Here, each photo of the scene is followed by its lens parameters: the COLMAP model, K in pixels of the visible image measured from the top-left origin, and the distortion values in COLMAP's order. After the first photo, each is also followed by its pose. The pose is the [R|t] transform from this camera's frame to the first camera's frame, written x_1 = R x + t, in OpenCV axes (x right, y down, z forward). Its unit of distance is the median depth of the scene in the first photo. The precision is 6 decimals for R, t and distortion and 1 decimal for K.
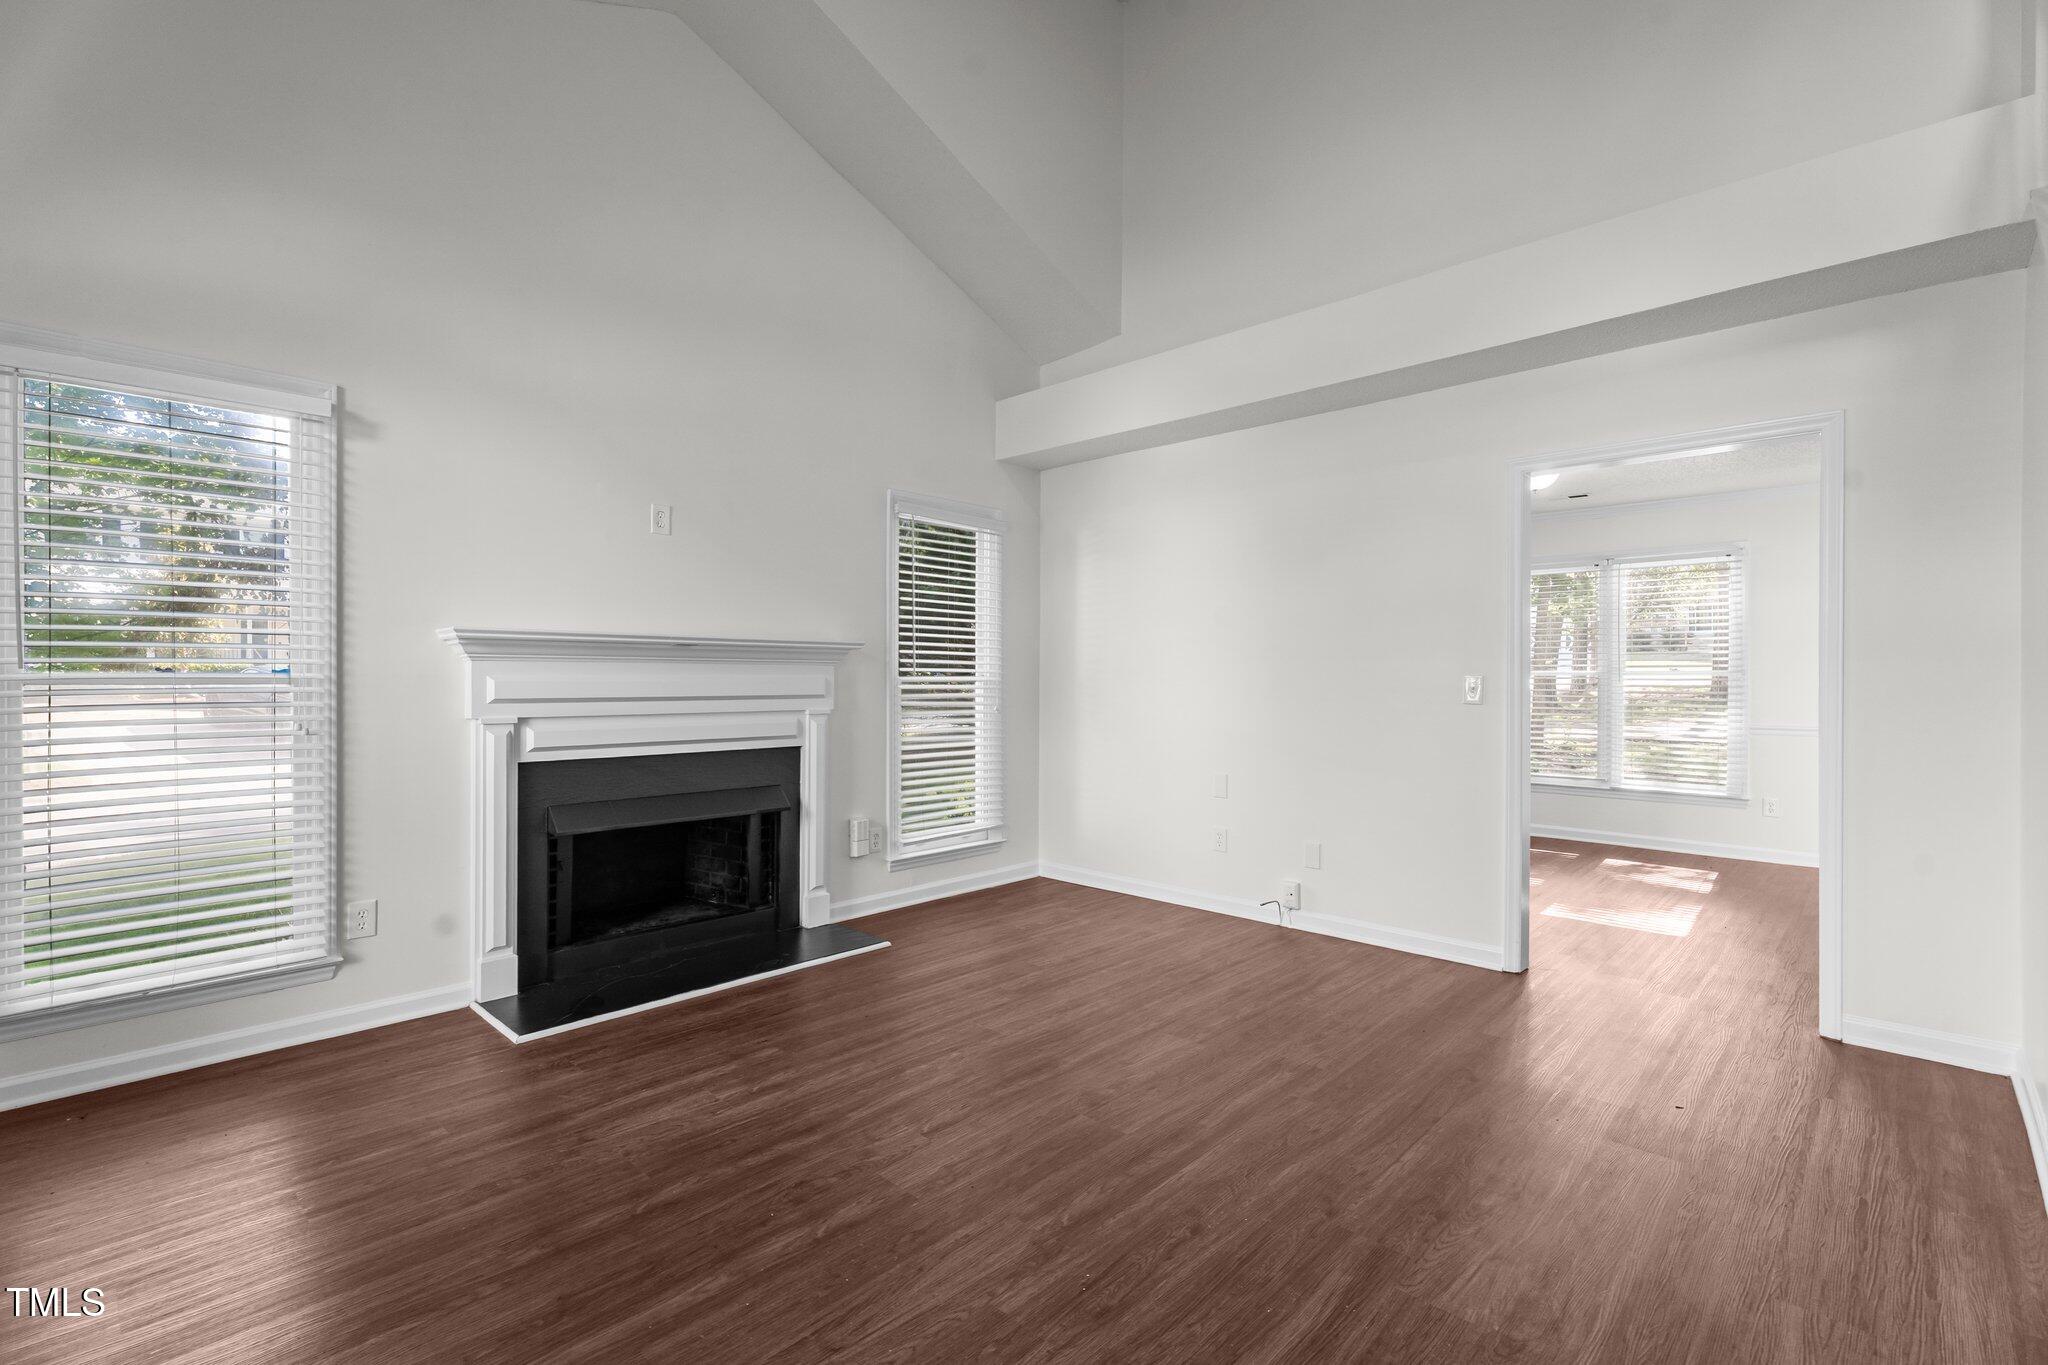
lens RADIAL K [[916.2, 0, 1021.8], [0, 916.2, 687.0], [0, 0, 1]] dist [0.013593, -0.004647]
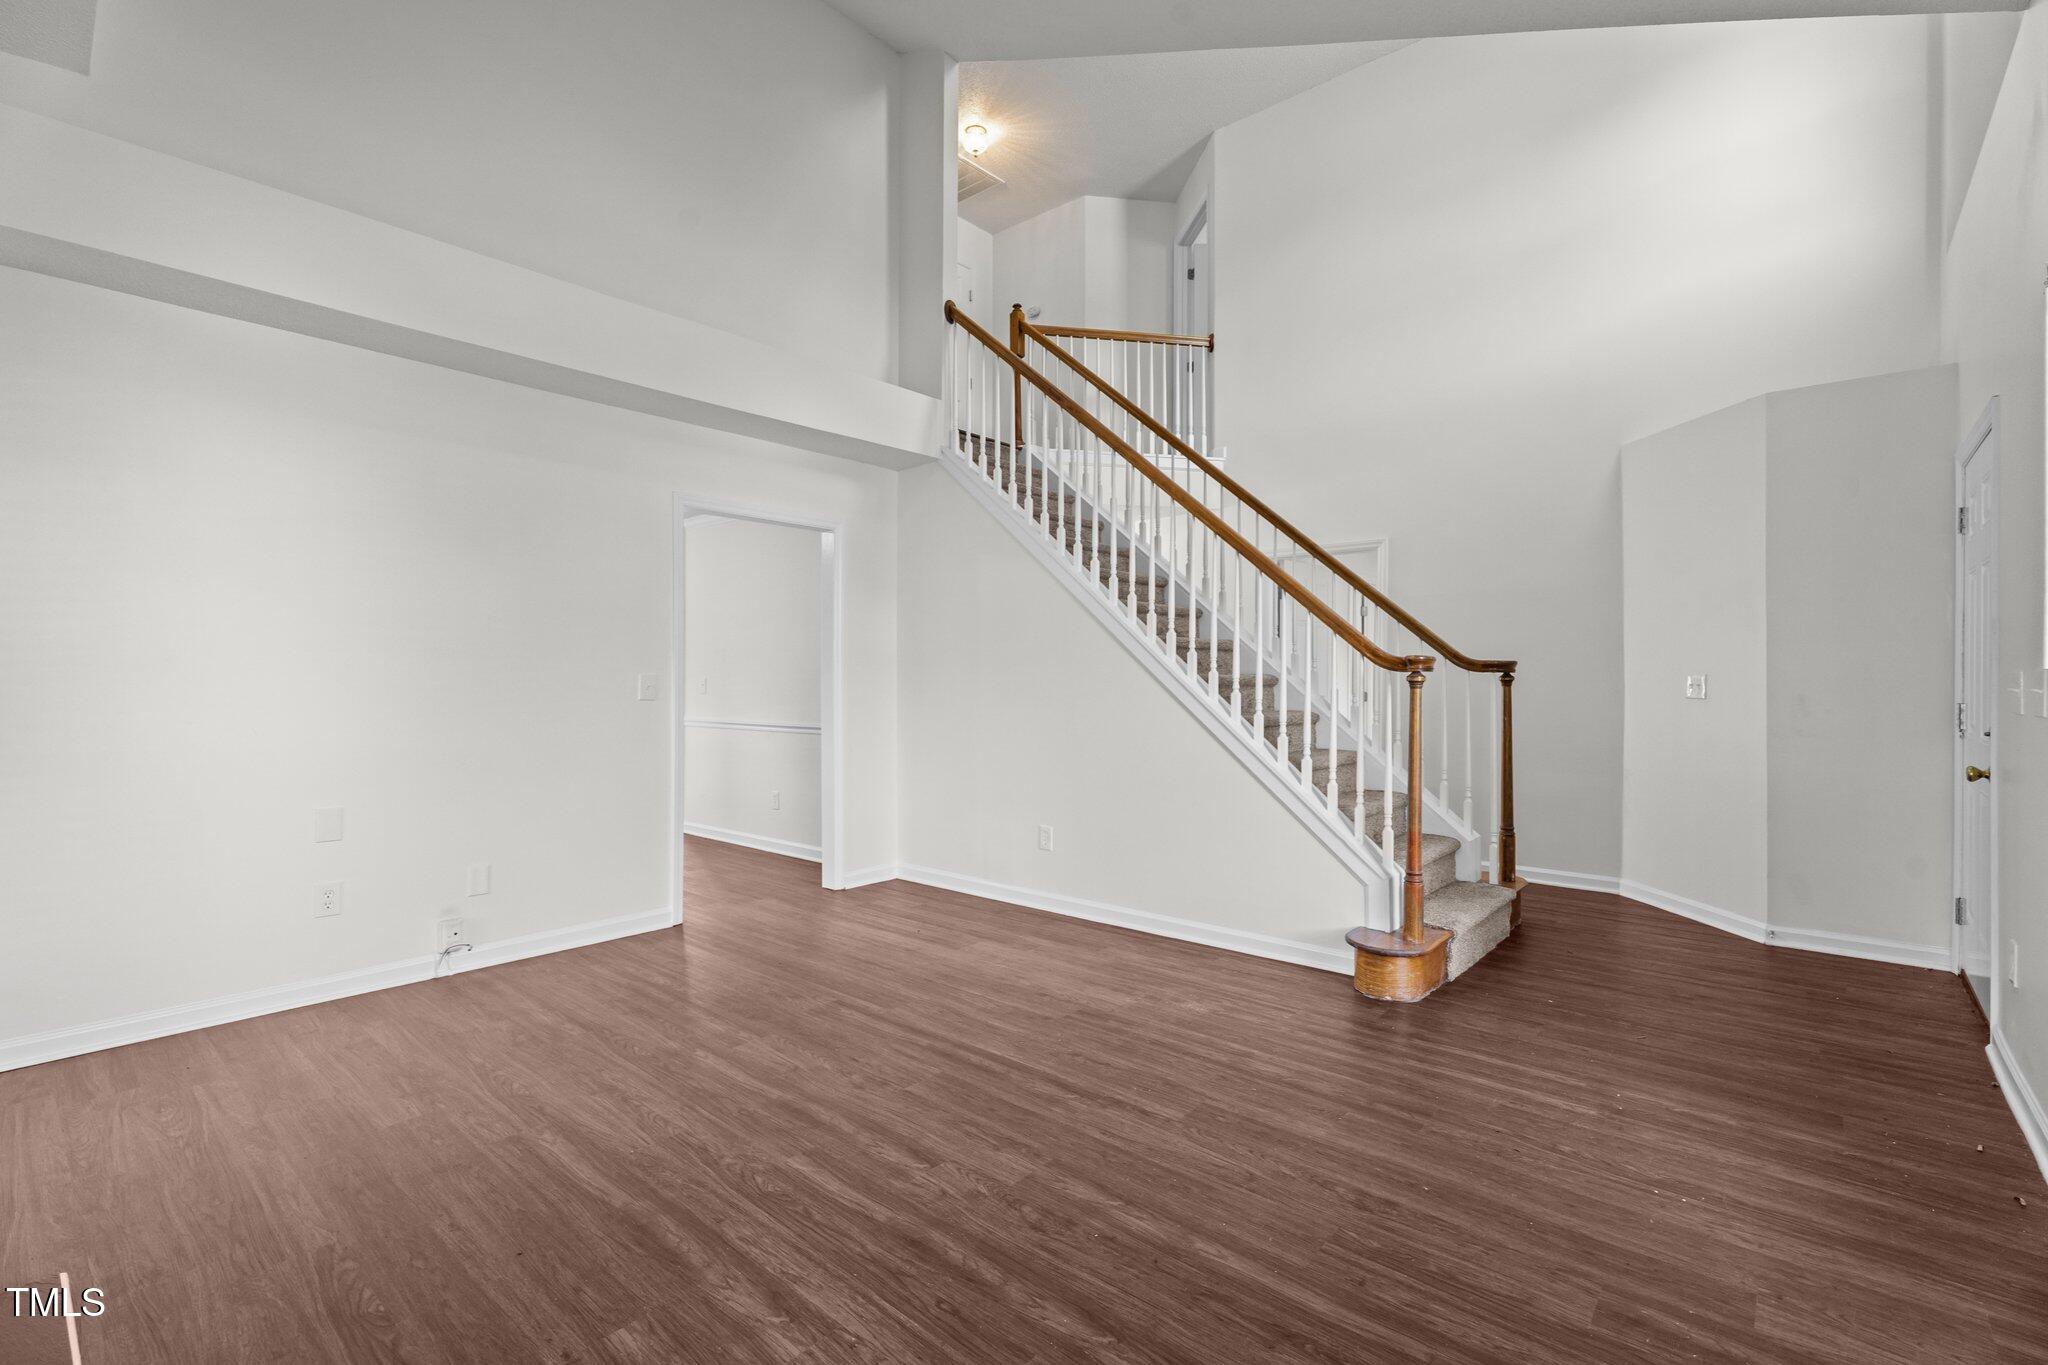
lens RADIAL K [[916.2, 0, 1024.6], [0, 916.2, 674.0], [0, 0, 1]] dist [0.013593, -0.004647]
pose [[-0.059831, 0.004858, 0.998197, -0.726526], [0.004881, 0.999978, -0.004574, -0.005063], [-0.998197, 0.004599, -0.059853, 0.668195]]
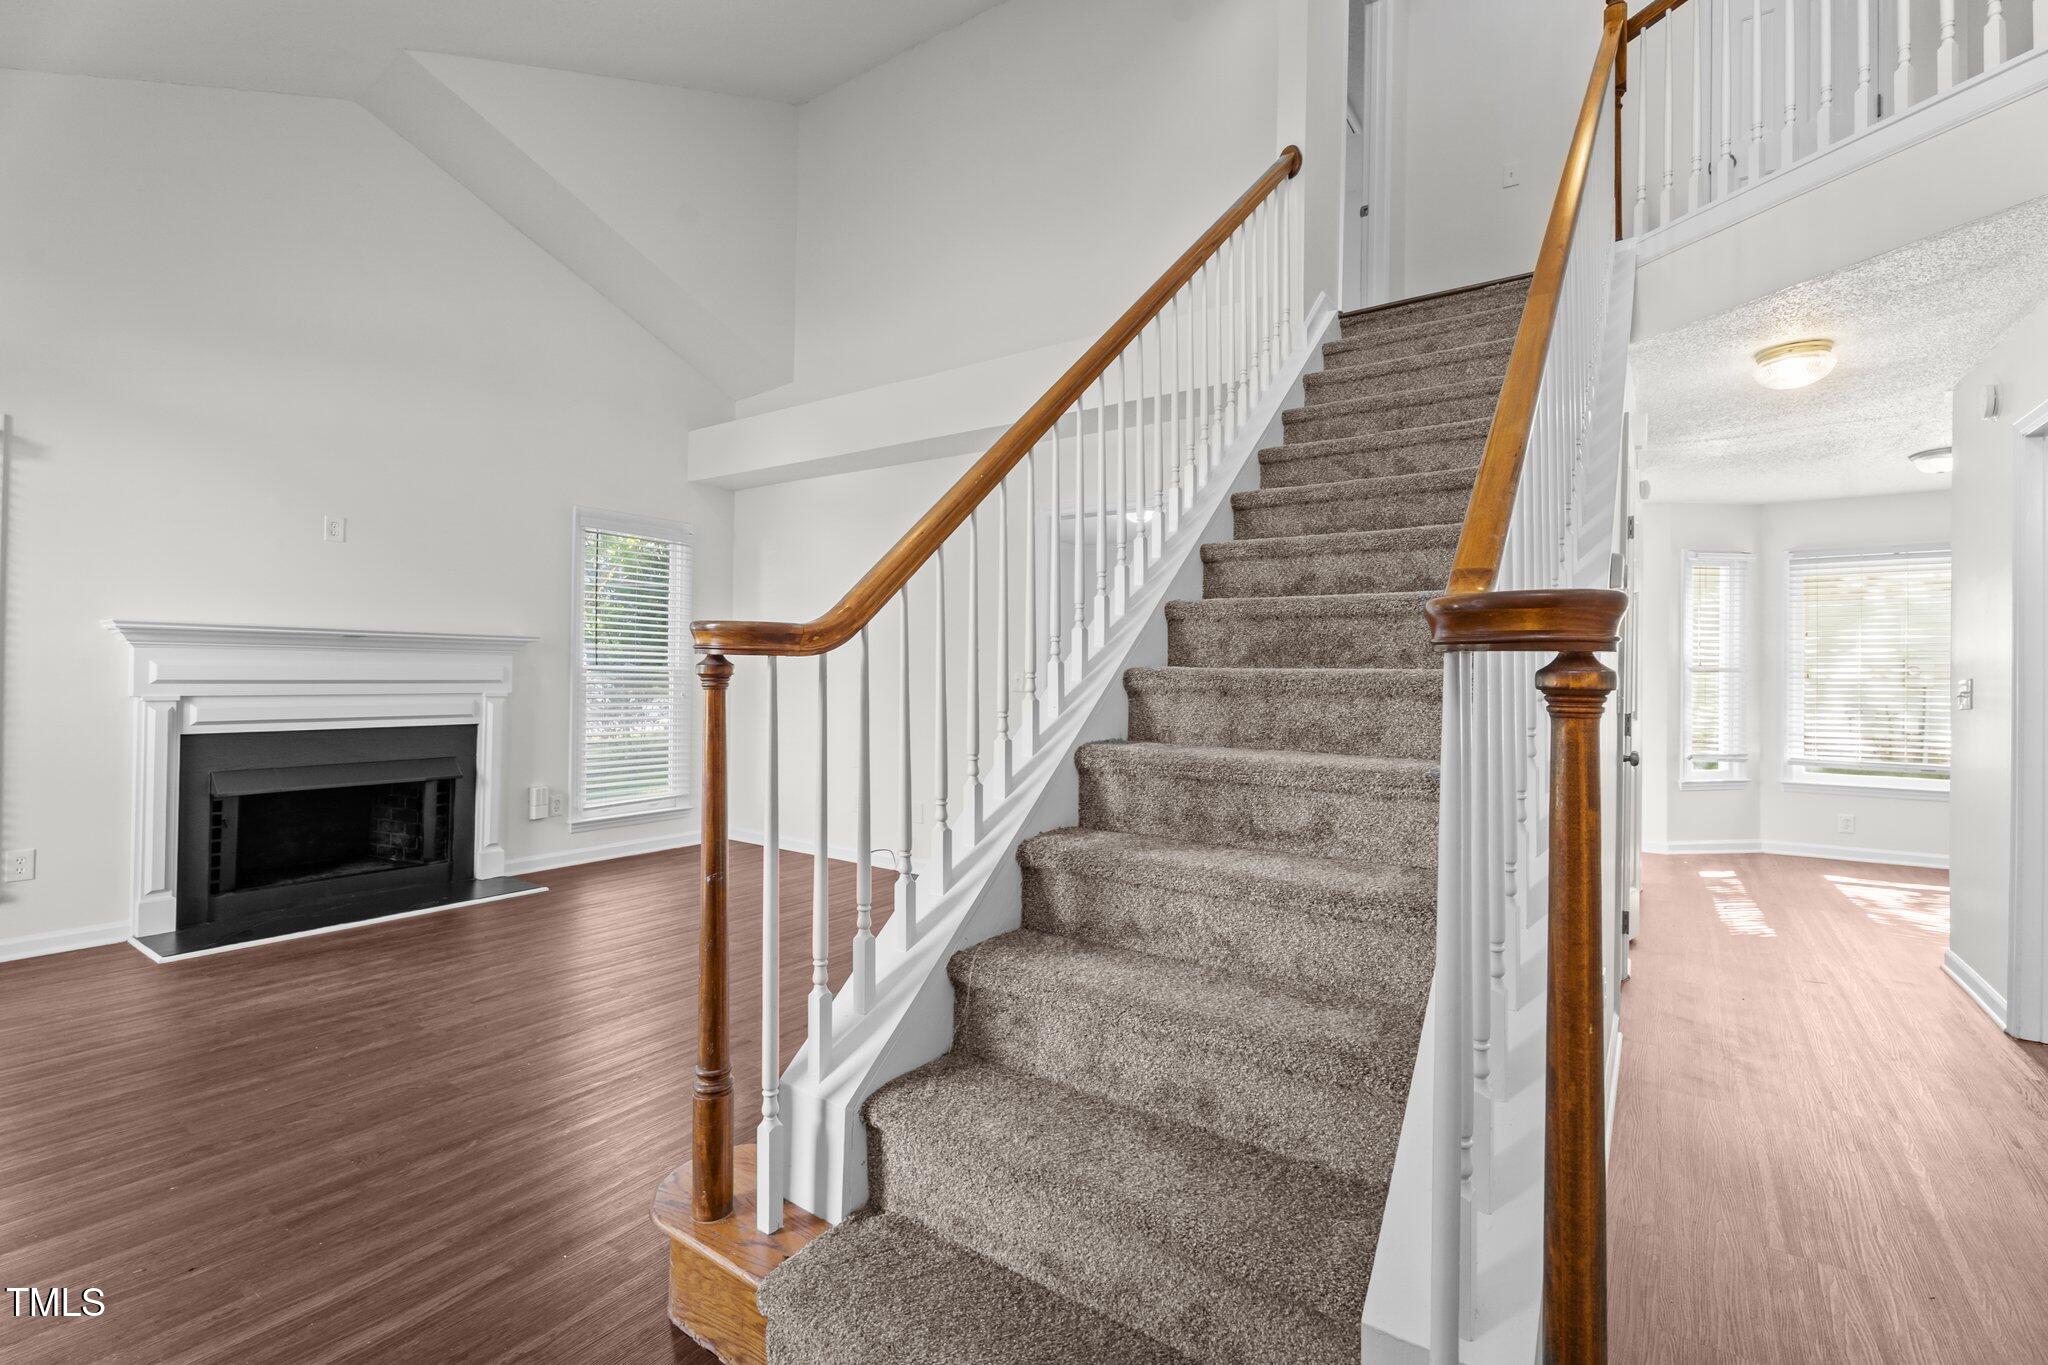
lens RADIAL K [[916.2, 0, 1027.3], [0, 916.2, 669.5], [0, 0, 1]] dist [0.013593, -0.004647]
pose [[0.988796, 0.012506, 0.148747, 0.345323], [-0.011042, 0.999882, -0.010665, -0.000095], [-0.148863, 0.008903, 0.988818, -0.330018]]
